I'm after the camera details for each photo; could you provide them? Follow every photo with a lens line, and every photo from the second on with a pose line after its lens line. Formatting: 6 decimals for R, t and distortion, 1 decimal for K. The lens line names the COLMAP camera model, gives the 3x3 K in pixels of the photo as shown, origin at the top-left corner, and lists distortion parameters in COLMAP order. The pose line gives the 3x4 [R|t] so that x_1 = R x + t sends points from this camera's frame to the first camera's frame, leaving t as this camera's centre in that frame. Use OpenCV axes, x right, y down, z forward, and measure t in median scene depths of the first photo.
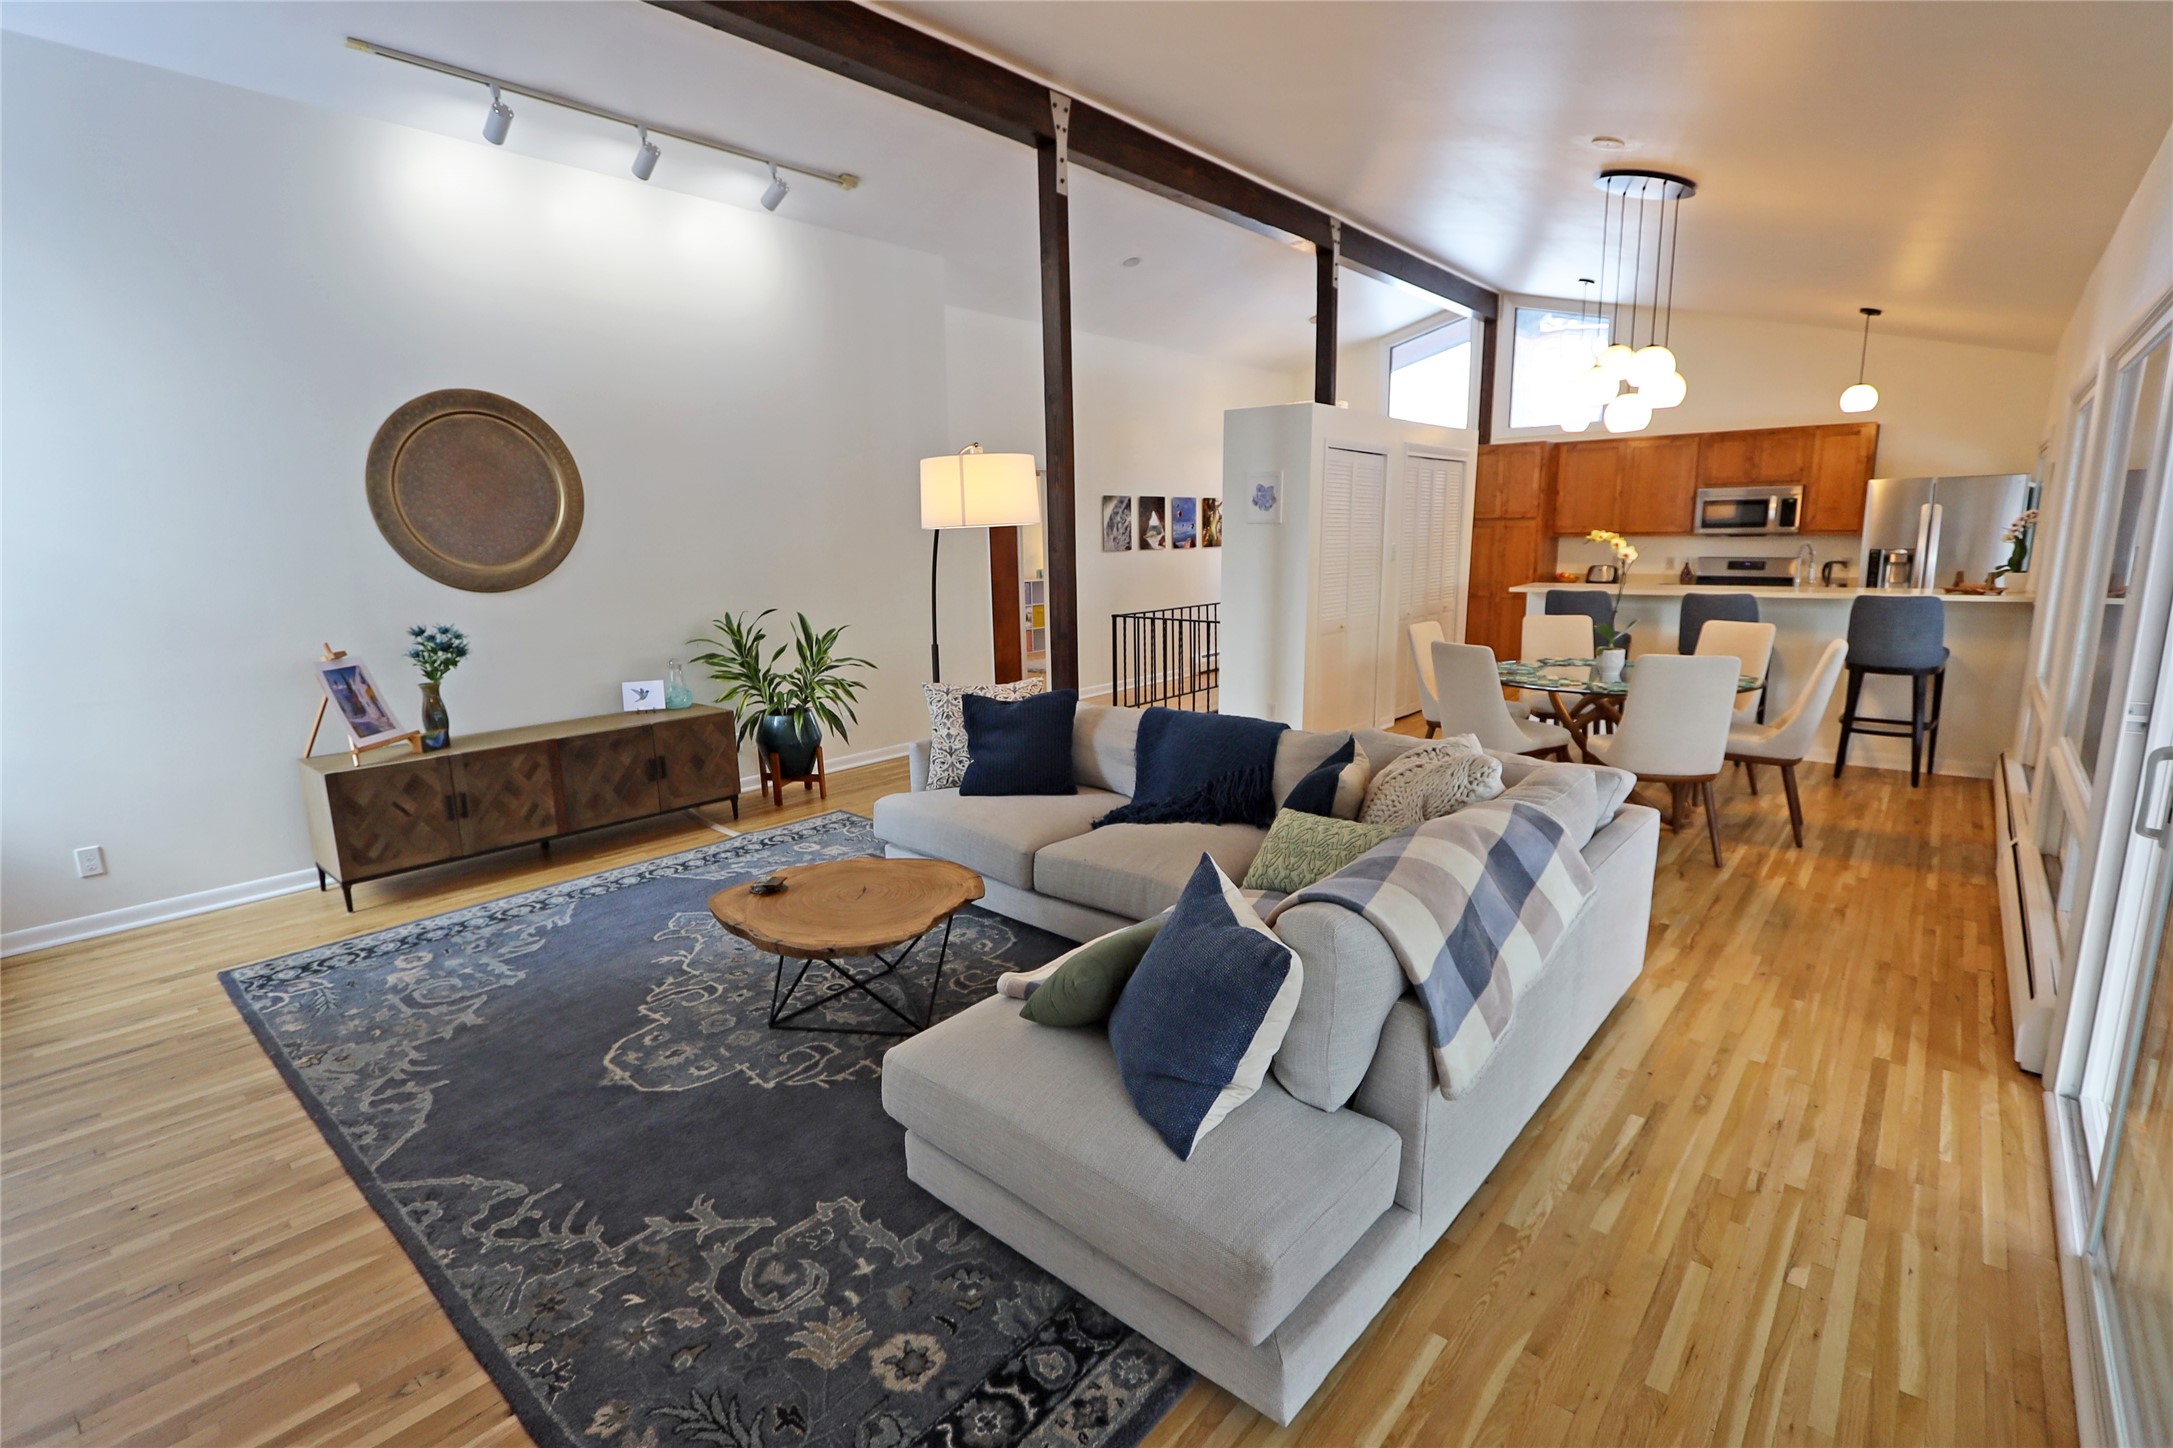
lens RADIAL K [[996.5, 0, 1074.4], [0, 996.5, 729.3], [0, 0, 1]] dist [-0.012666, 0.000427]
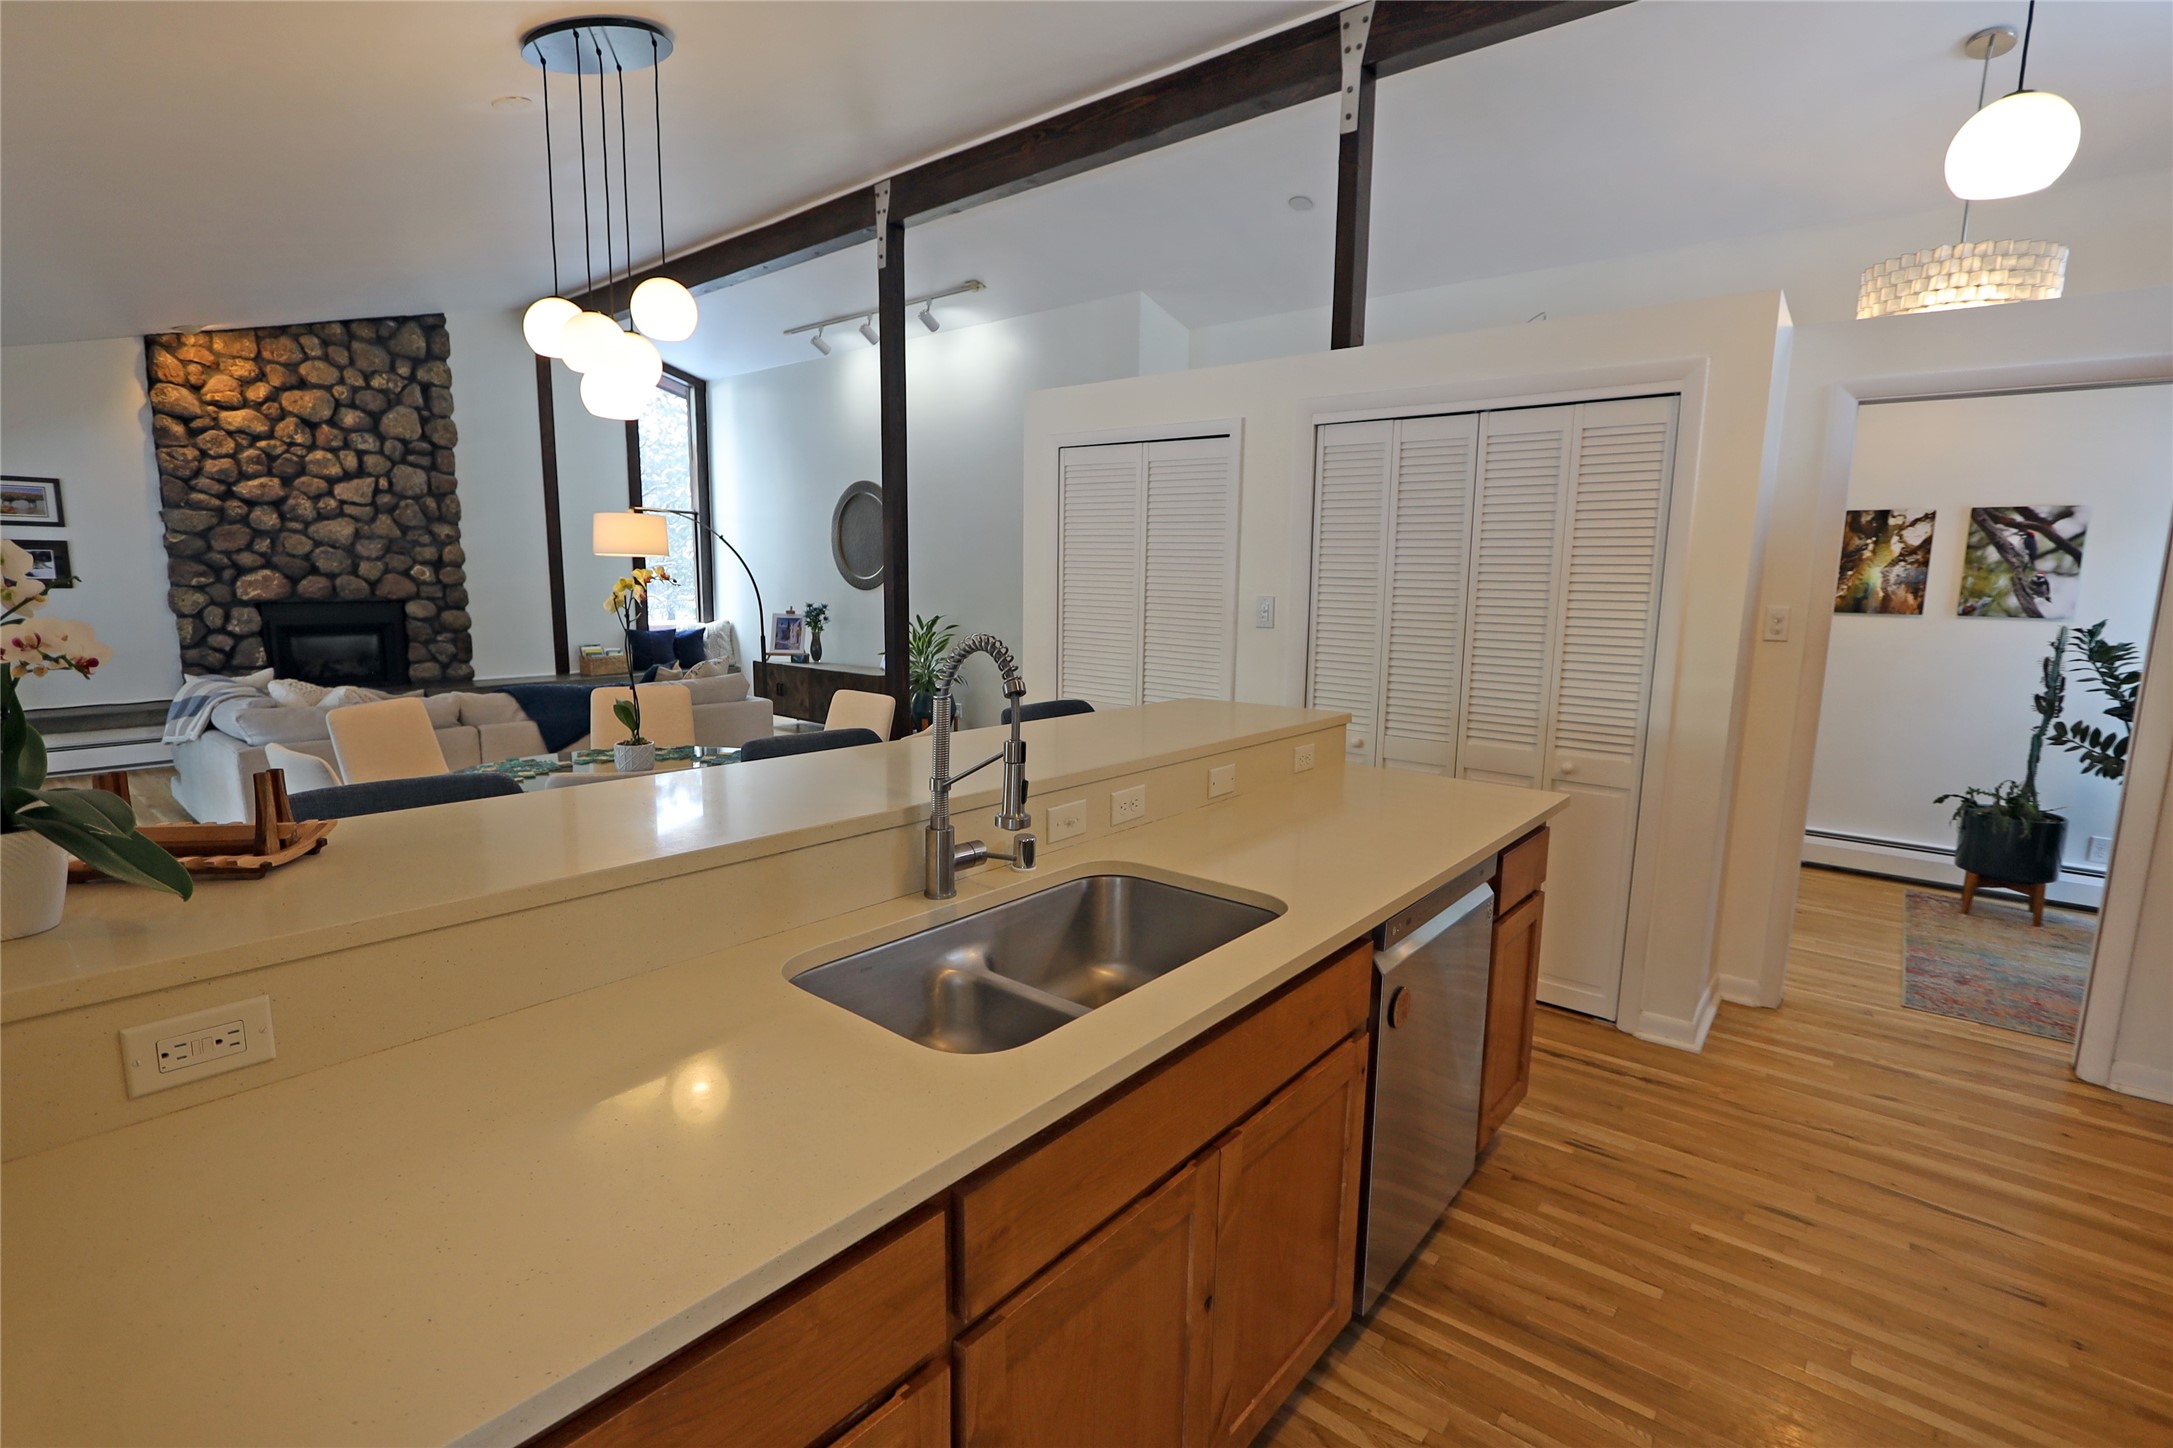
lens RADIAL K [[994.7, 0, 1075.6], [0, 994.7, 726.0], [0, 0, 1]] dist [-0.015795, 0.000647]
pose [[0.029033, 0.172463, -0.984588, 1.284719], [-0.208033, 0.964477, 0.162806, -0.279338], [0.977691, 0.200100, 0.063880, 1.330270]]
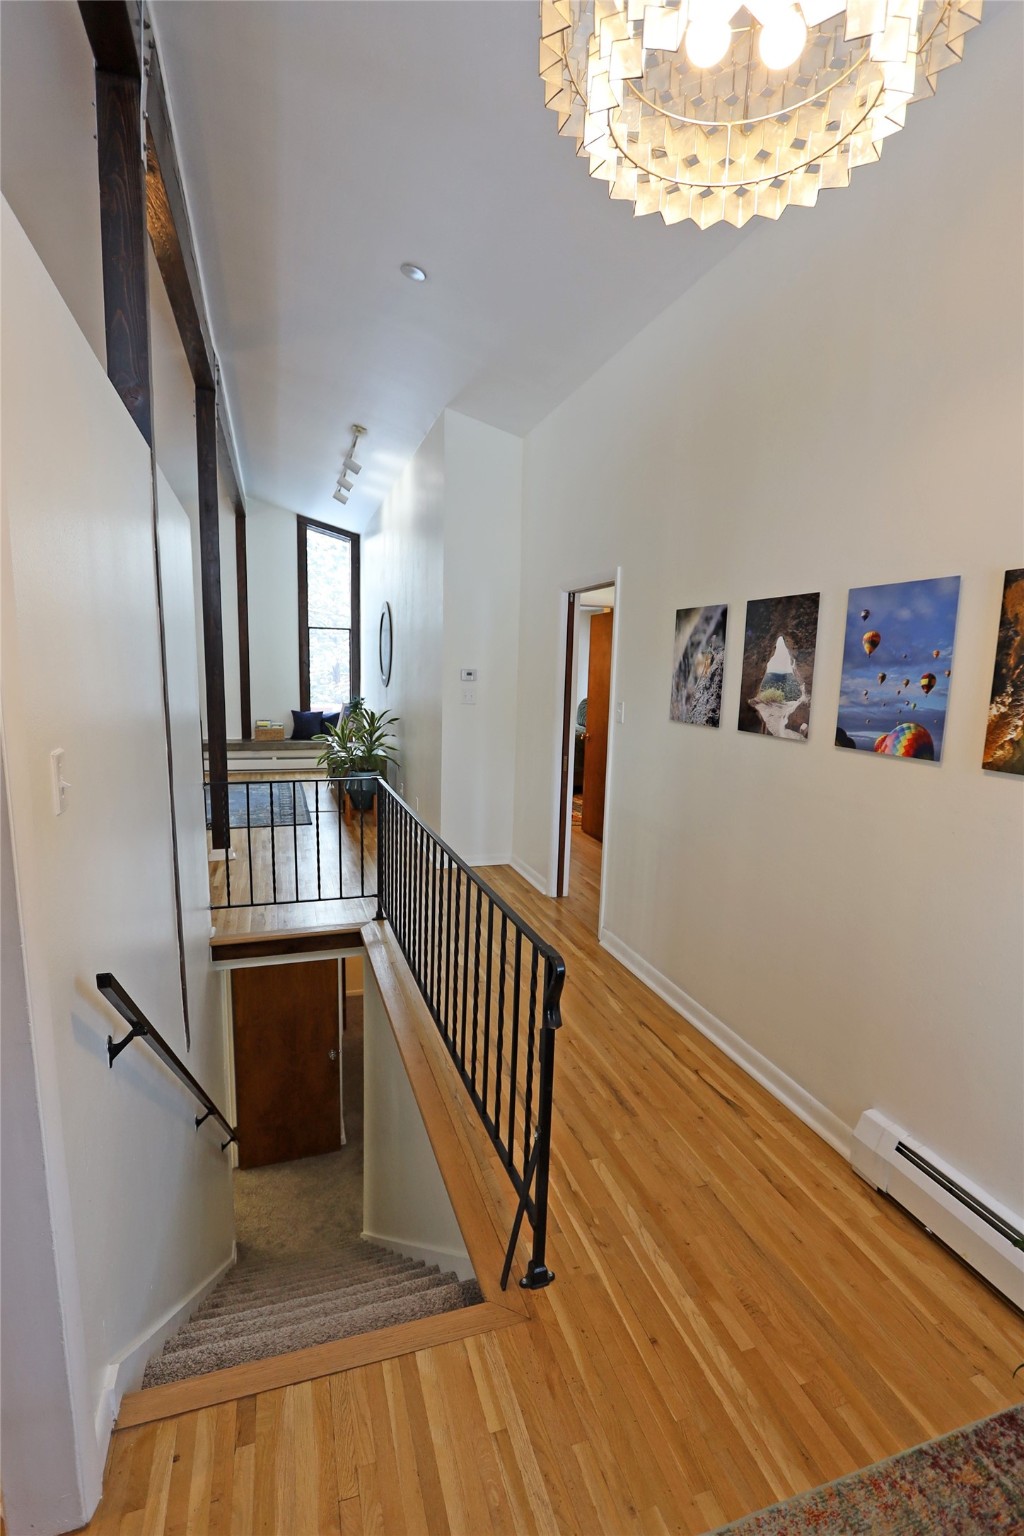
lens RADIAL K [[719.0, 0, 506.6], [0, 719.0, 772.7], [0, 0, 1]] dist [-0.018237, 0.001031]
pose [[-0.511184, 0.134503, -0.848881, 0.727403], [-0.180525, 0.948843, 0.259051, -0.440955], [0.840299, 0.285667, -0.460752, 2.095904]]
